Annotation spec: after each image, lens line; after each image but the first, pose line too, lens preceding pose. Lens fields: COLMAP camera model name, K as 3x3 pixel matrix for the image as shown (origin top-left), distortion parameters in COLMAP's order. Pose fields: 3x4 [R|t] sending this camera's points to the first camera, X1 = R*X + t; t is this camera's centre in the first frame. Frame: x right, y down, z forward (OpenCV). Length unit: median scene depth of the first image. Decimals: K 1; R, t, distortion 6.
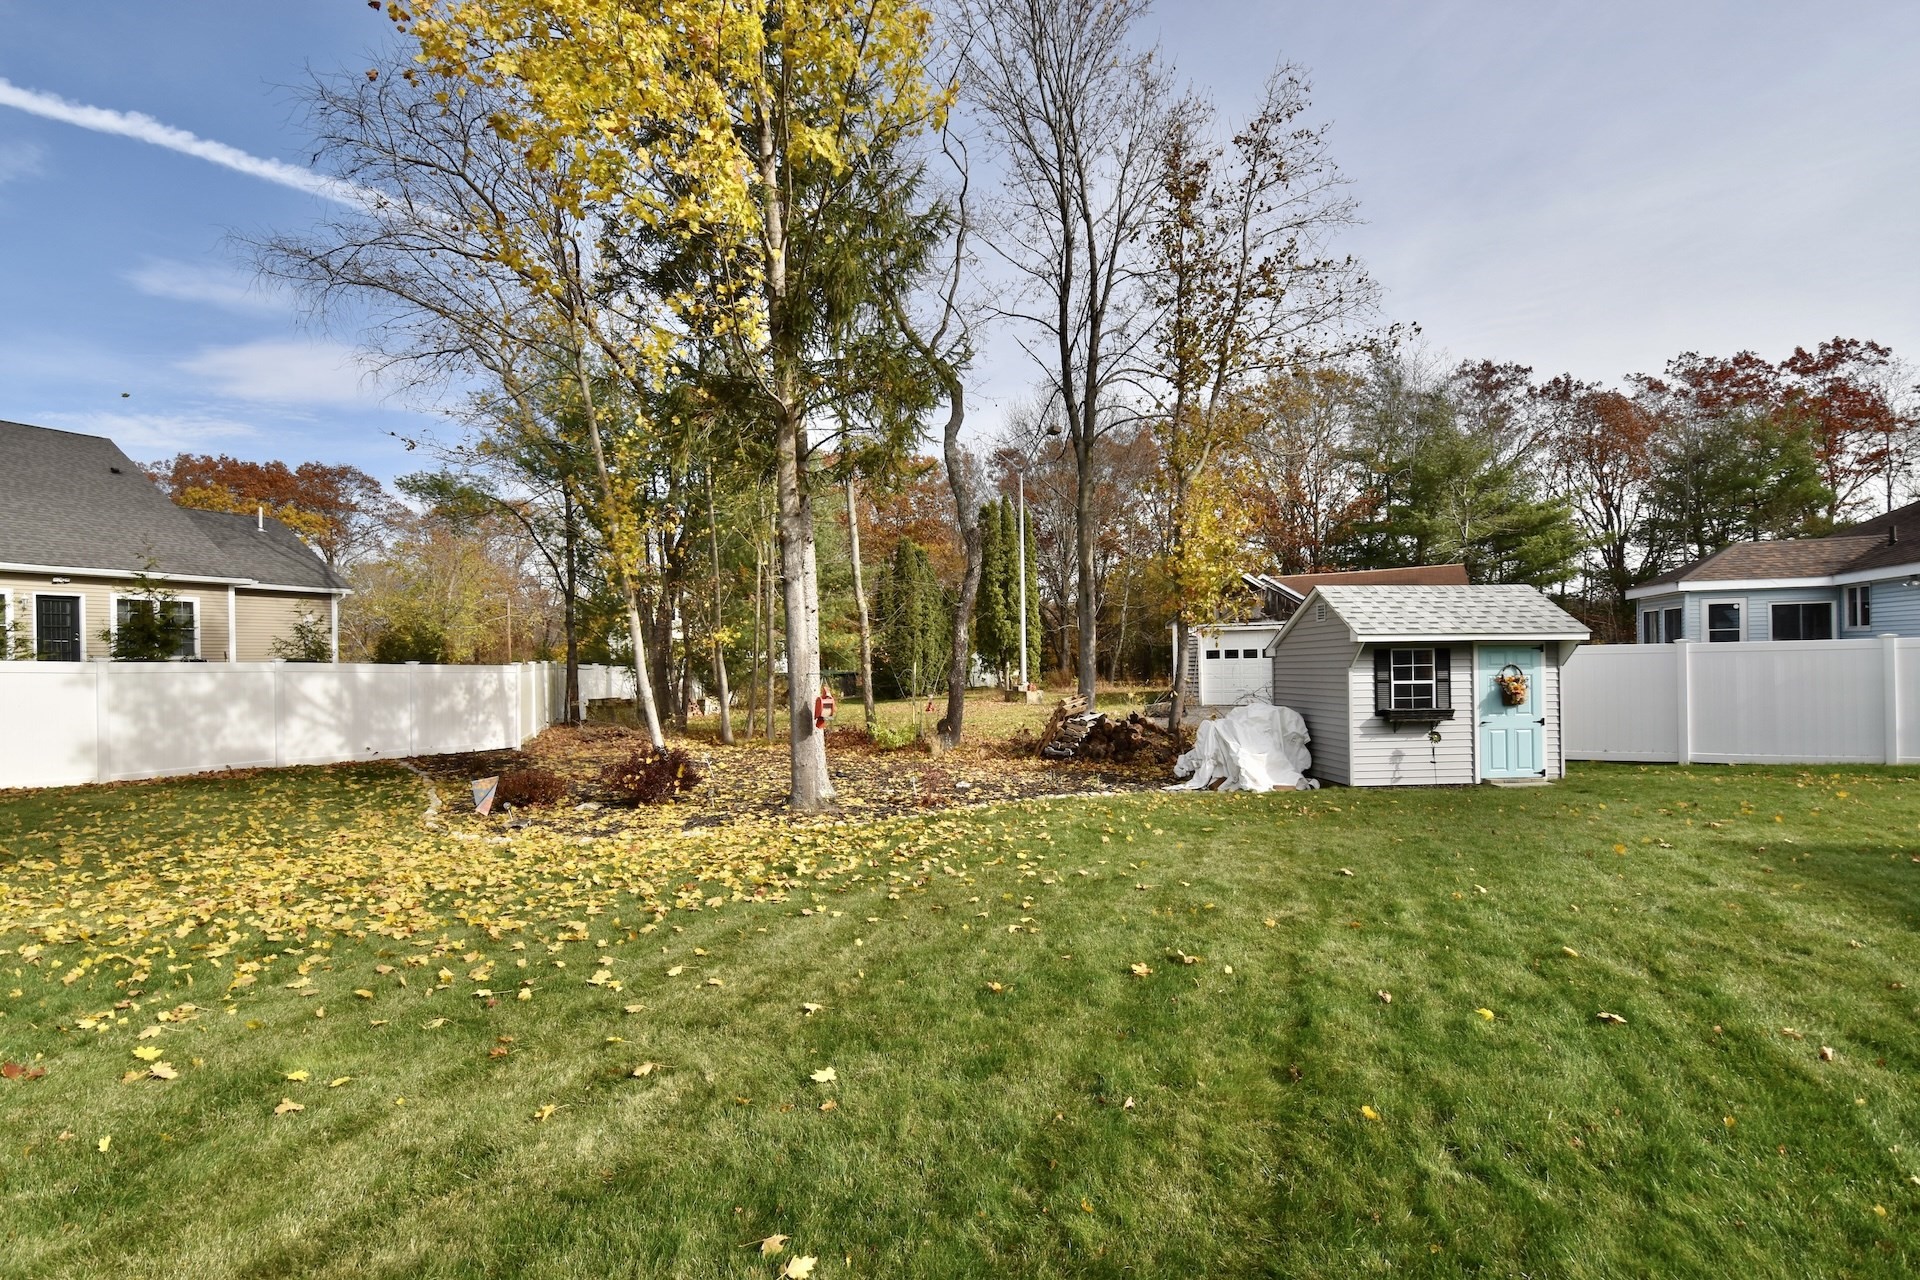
lens RADIAL K [[844.1, 0, 977.9], [0, 844.1, 660.8], [0, 0, 1]] dist [0.008748, -0.017013]
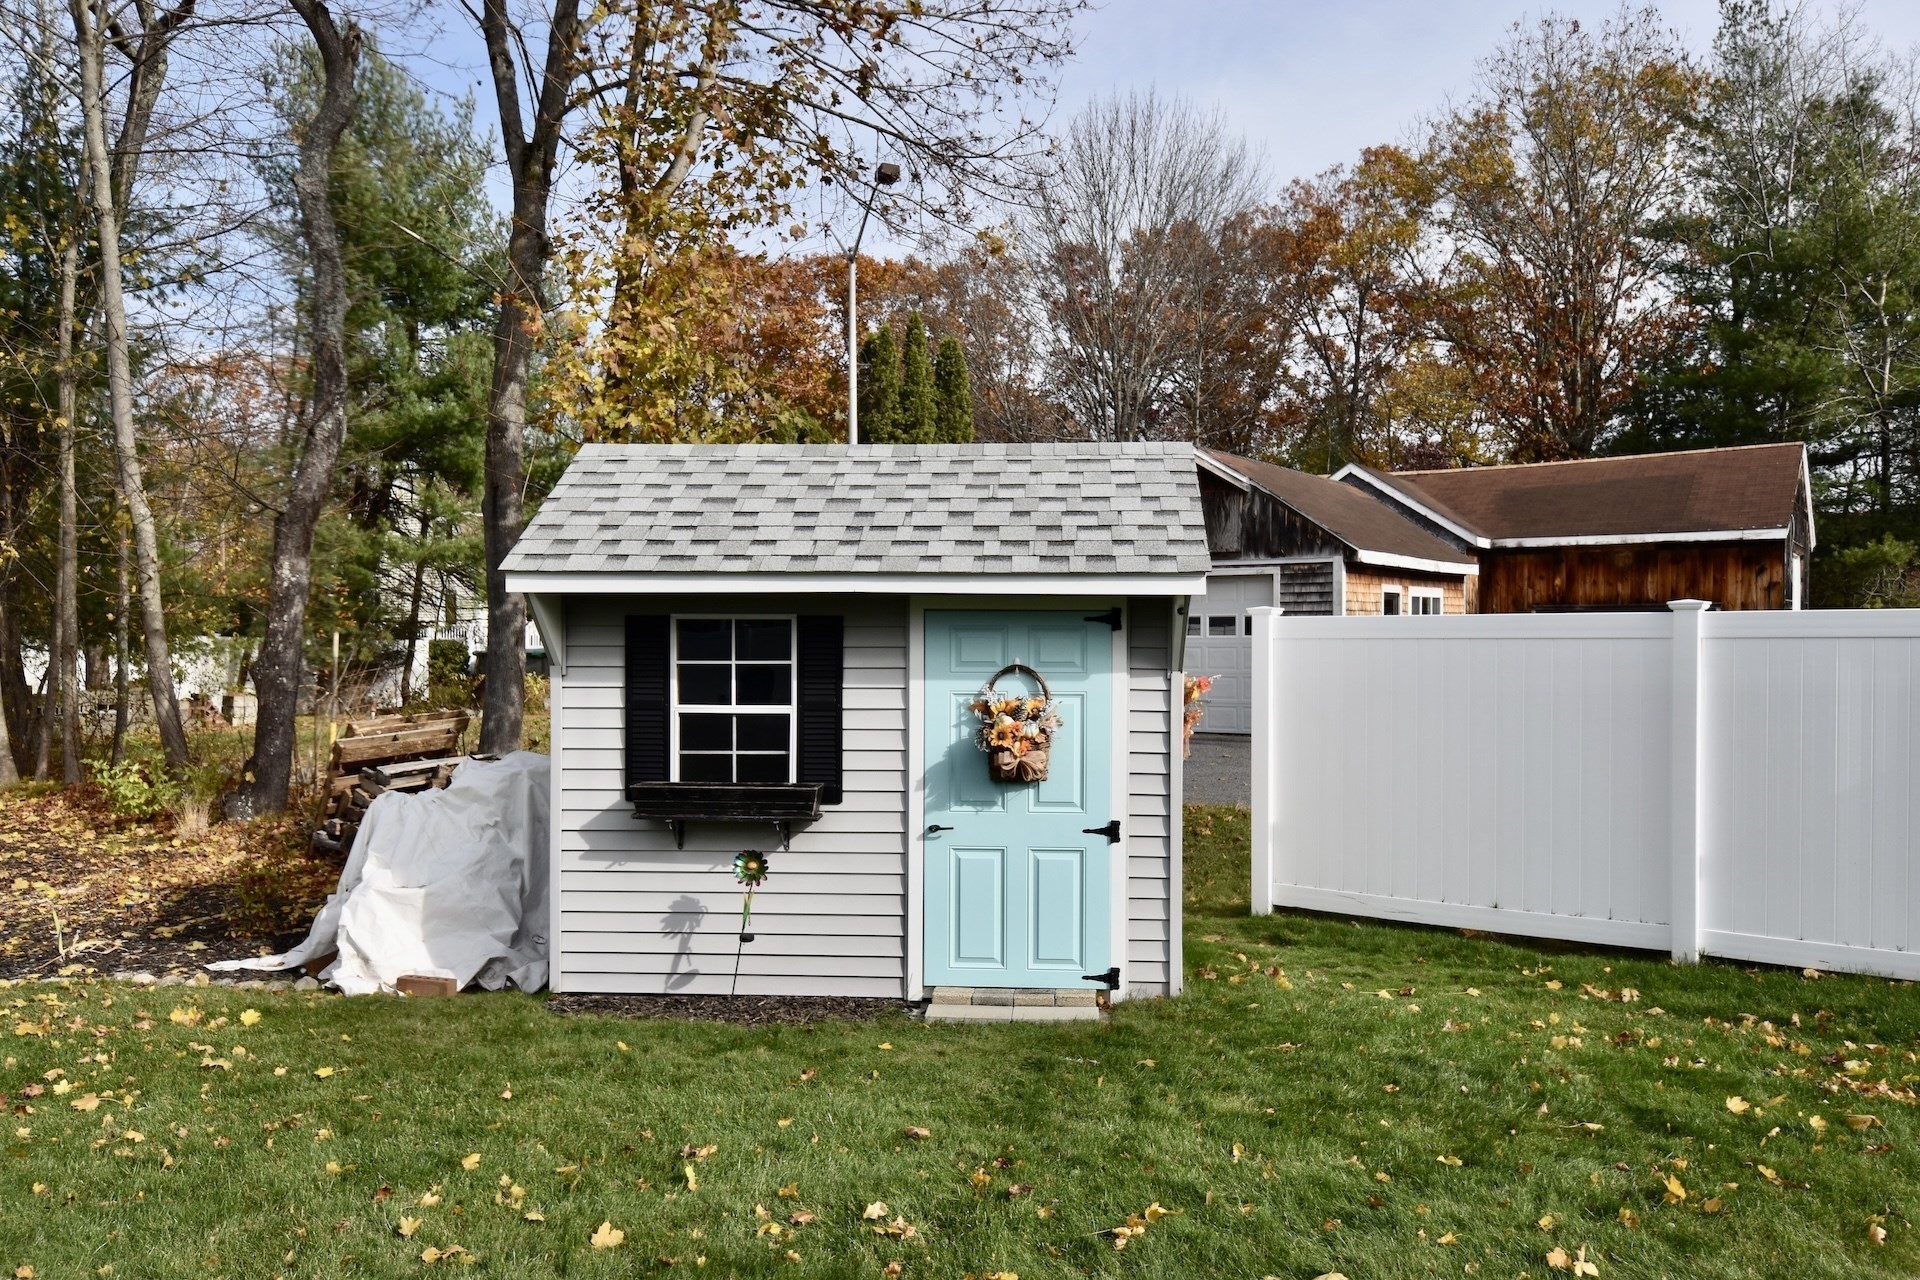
lens RADIAL K [[1491.8, 0, 960.0], [0, 1491.8, 640.0], [0, 0, 1]] dist [-0.007536, -0.004676]
pose [[0.988779, 0.015983, -0.148525, 0.700701], [-0.015852, 0.999872, 0.002064, -0.007090], [0.148539, 0.000314, 0.988906, 0.384975]]
